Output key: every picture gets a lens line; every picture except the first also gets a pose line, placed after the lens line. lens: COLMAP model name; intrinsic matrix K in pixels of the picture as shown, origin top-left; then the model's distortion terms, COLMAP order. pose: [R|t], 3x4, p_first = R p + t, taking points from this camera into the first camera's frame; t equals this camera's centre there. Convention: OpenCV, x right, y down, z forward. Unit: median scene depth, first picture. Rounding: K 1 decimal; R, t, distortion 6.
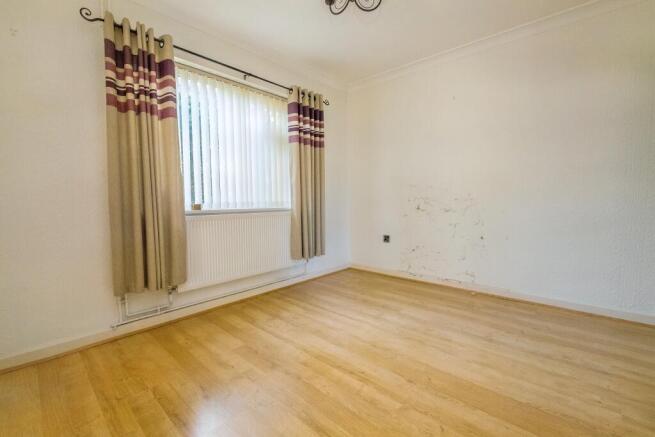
lens RADIAL K [[281.2, 0, 327.0], [0, 281.2, 208.0], [0, 0, 1]] dist [-0.000983, -0.000617]
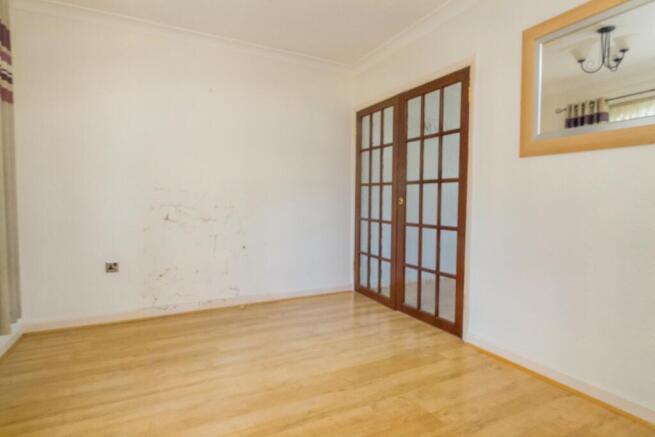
lens RADIAL K [[353.2, 0, 330.0], [0, 353.2, 215.8], [0, 0, 1]] dist [-0.000112, -0.000330]
pose [[0.357132, -0.034169, 0.933429, -0.535953], [0.020721, 0.999375, 0.028656, -0.033114], [-0.933824, 0.009108, 0.357617, 0.343280]]
